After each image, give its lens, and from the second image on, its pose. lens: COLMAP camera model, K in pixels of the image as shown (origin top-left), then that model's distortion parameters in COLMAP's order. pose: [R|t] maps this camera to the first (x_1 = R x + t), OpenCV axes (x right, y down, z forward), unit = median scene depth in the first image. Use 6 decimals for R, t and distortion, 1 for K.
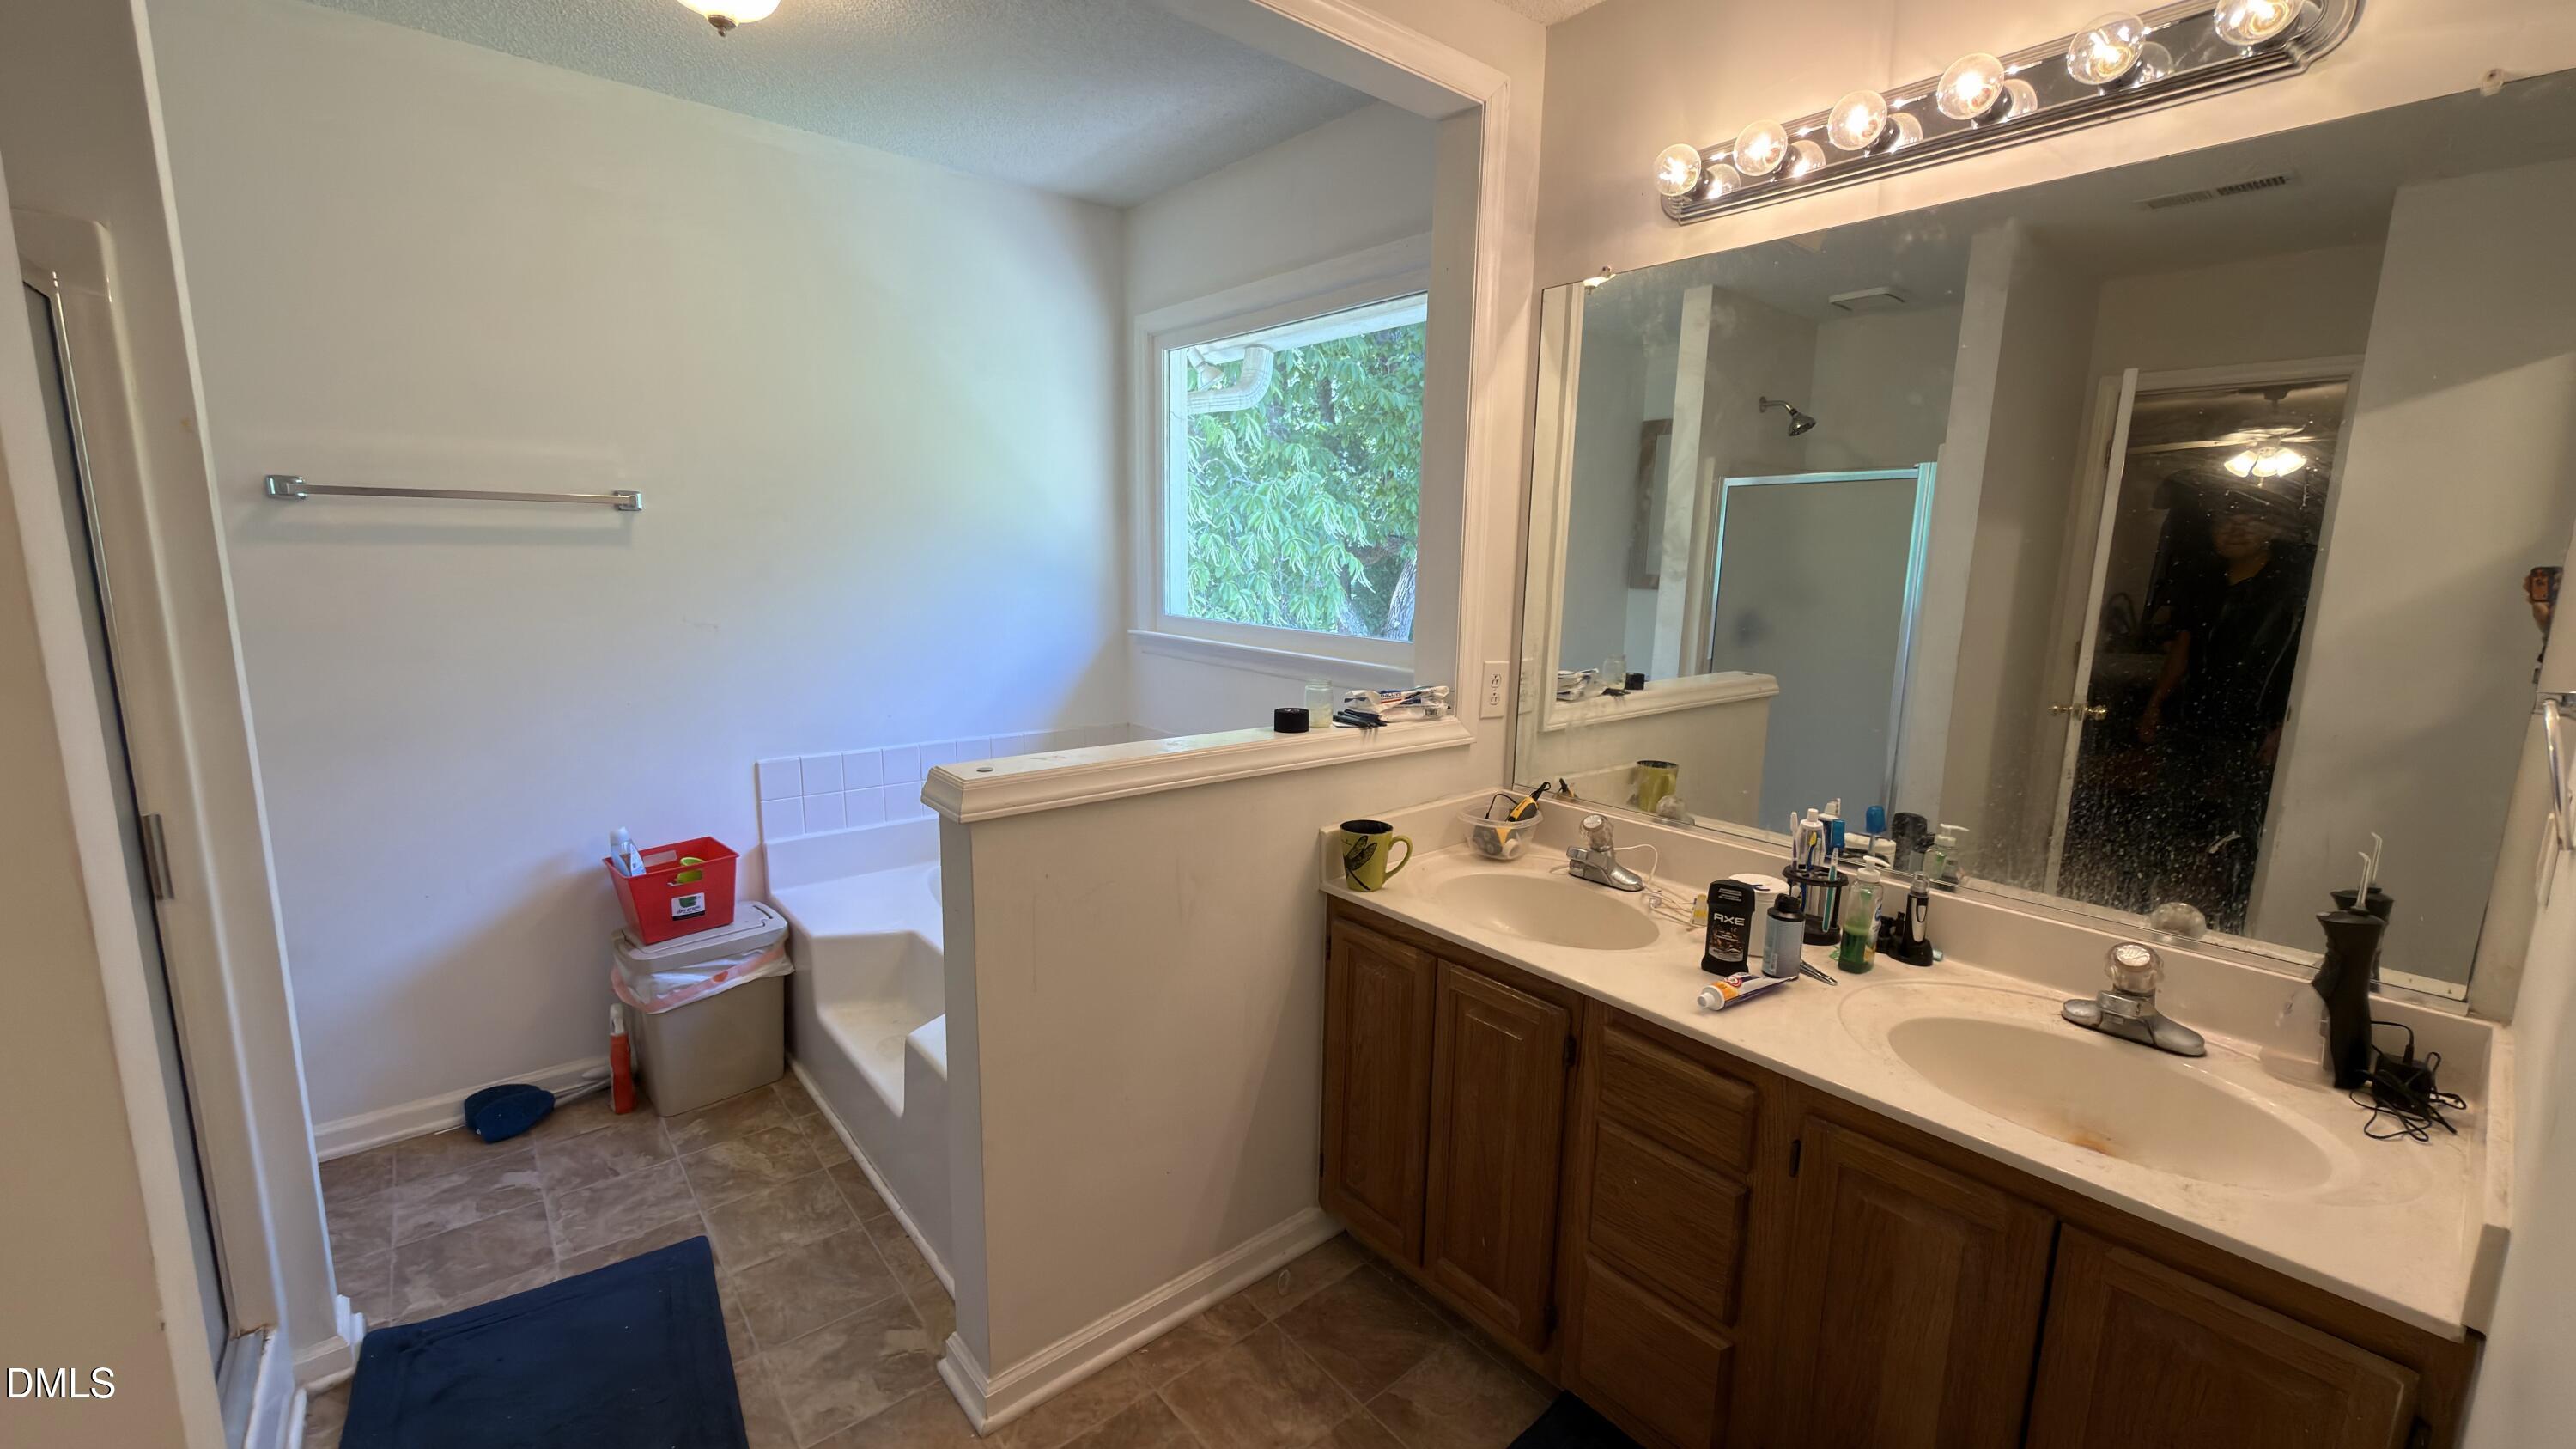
lens RADIAL K [[1031.6, 0, 1310.7], [0, 1031.6, 716.7], [0, 0, 1]] dist [0.001234, 0.000002]
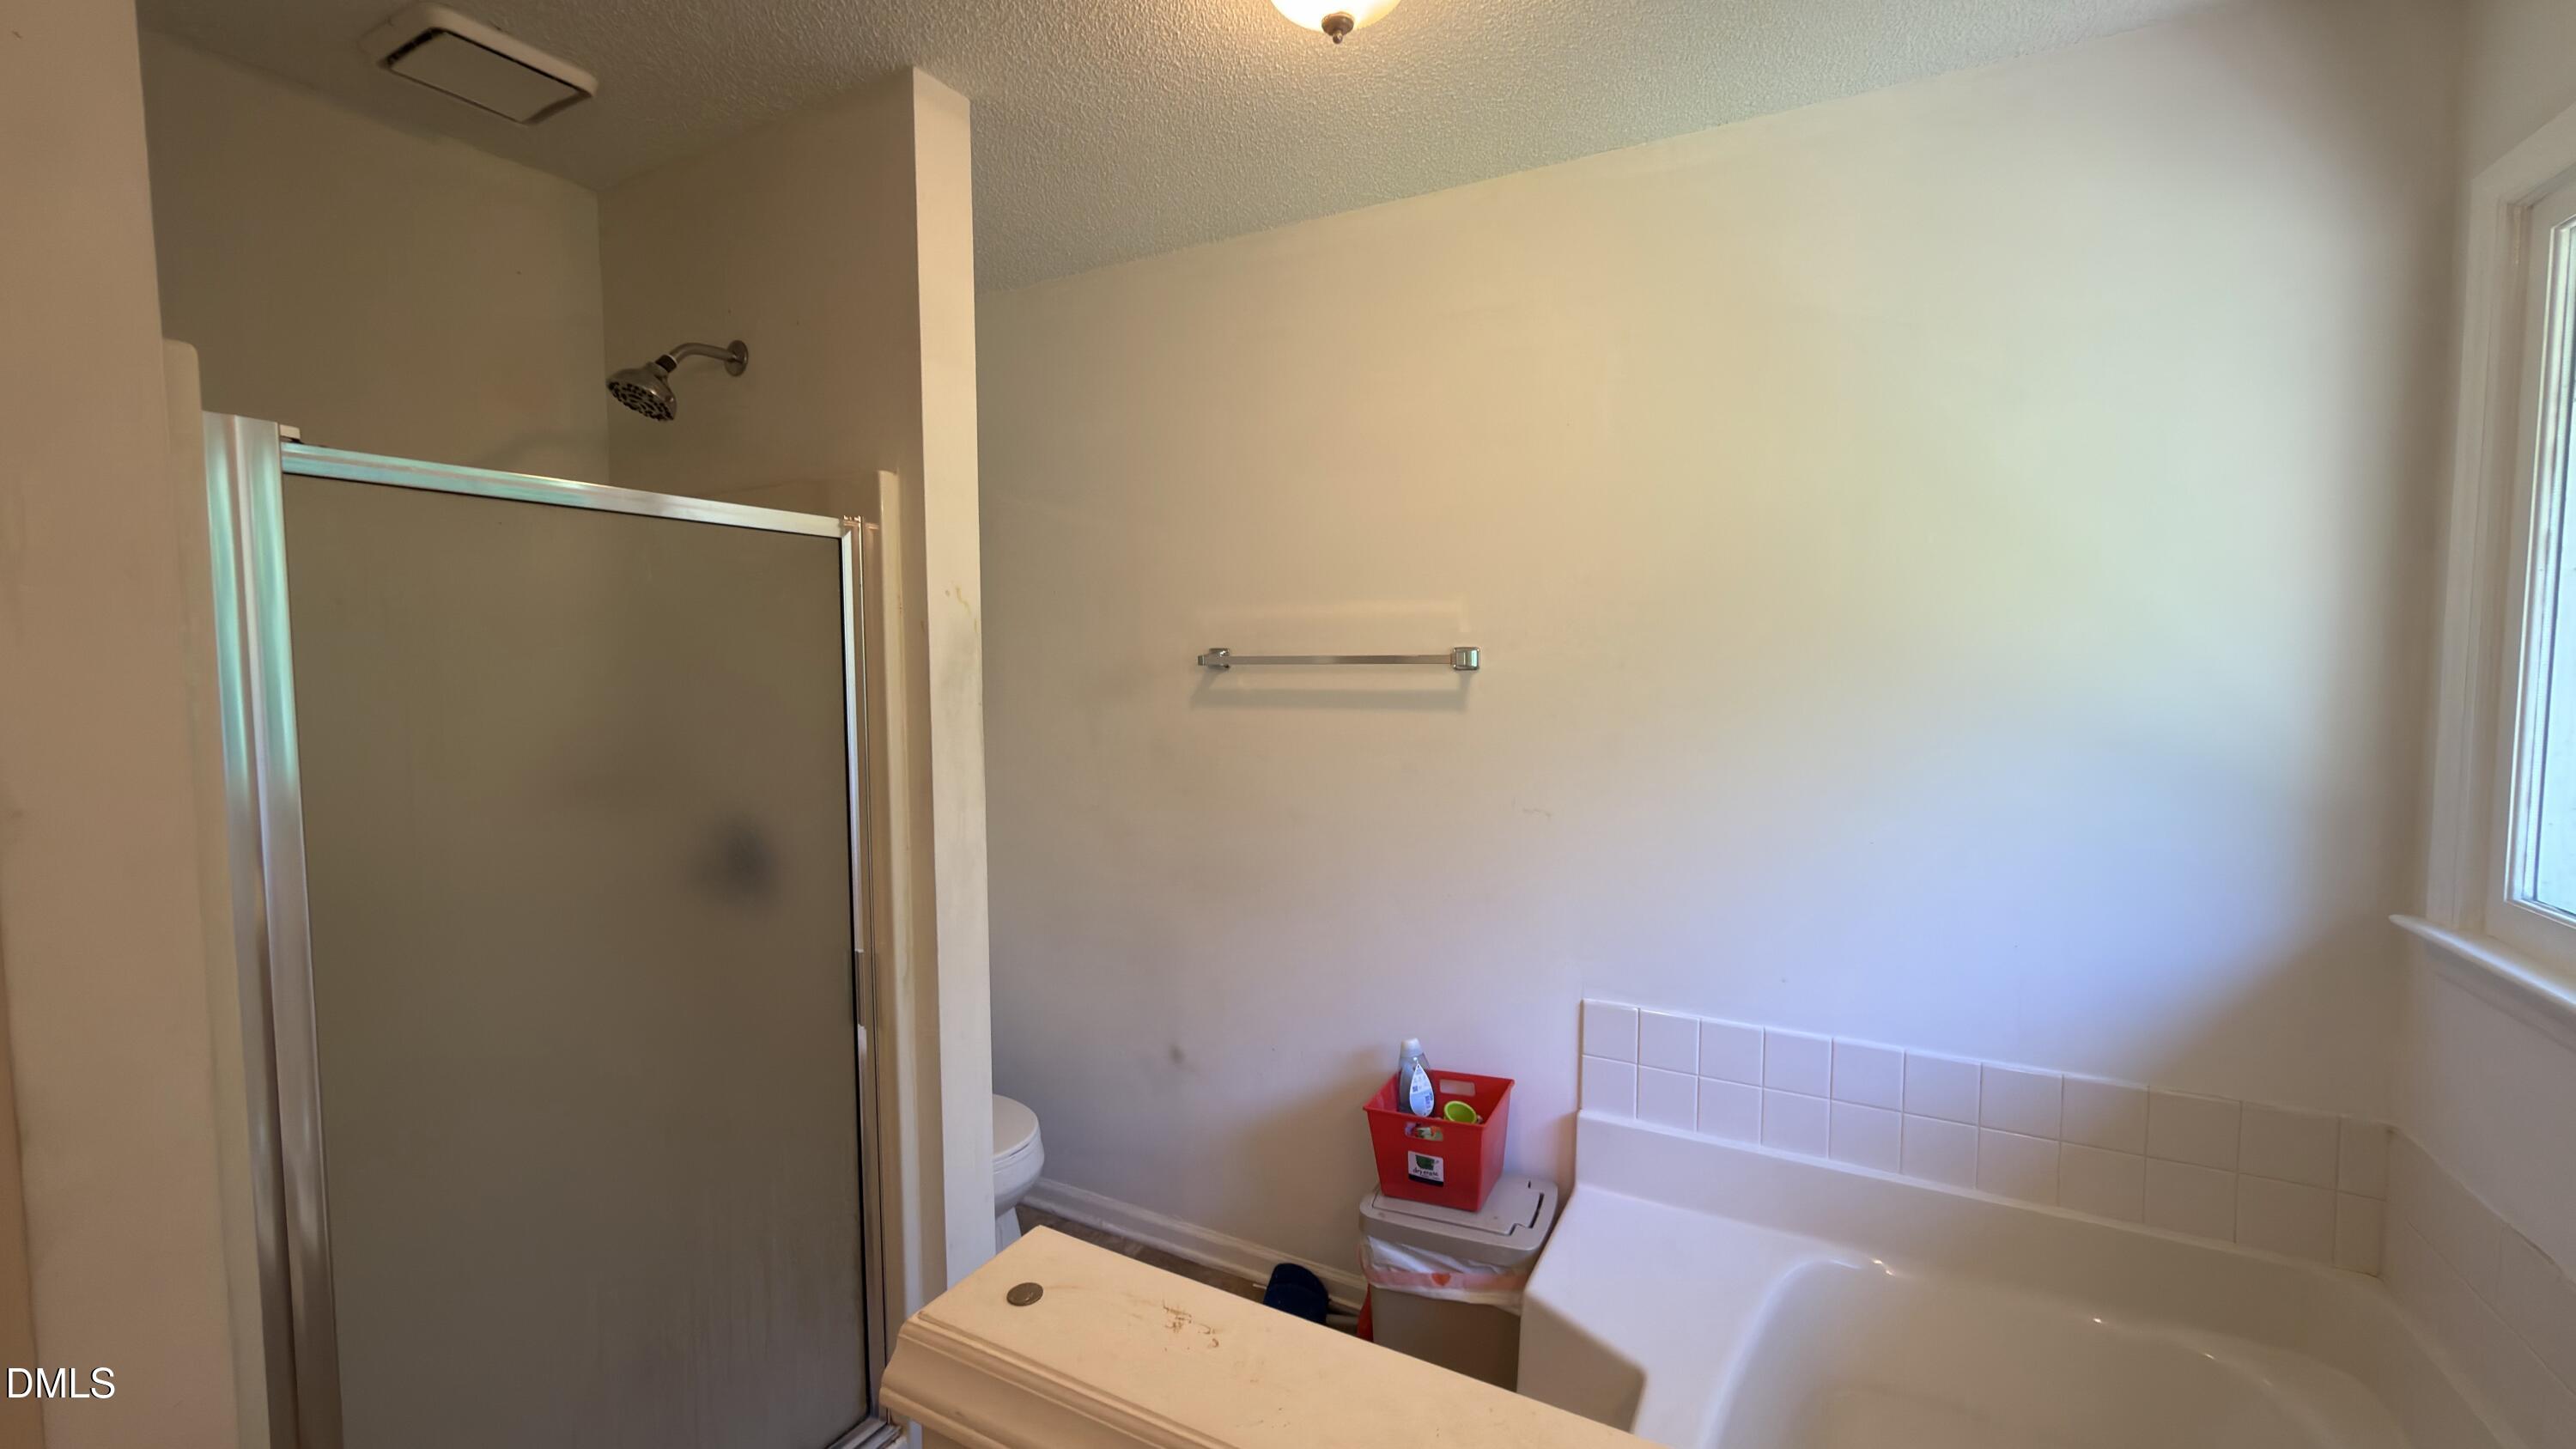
lens RADIAL K [[1031.6, 0, 1281.5], [0, 1031.6, 715.3], [0, 0, 1]] dist [0.001234, 0.000002]
pose [[0.332806, 0.033397, -0.942404, 0.088187], [-0.144514, 0.989374, -0.015973, -0.128087], [0.931856, 0.141506, 0.334096, 0.584161]]
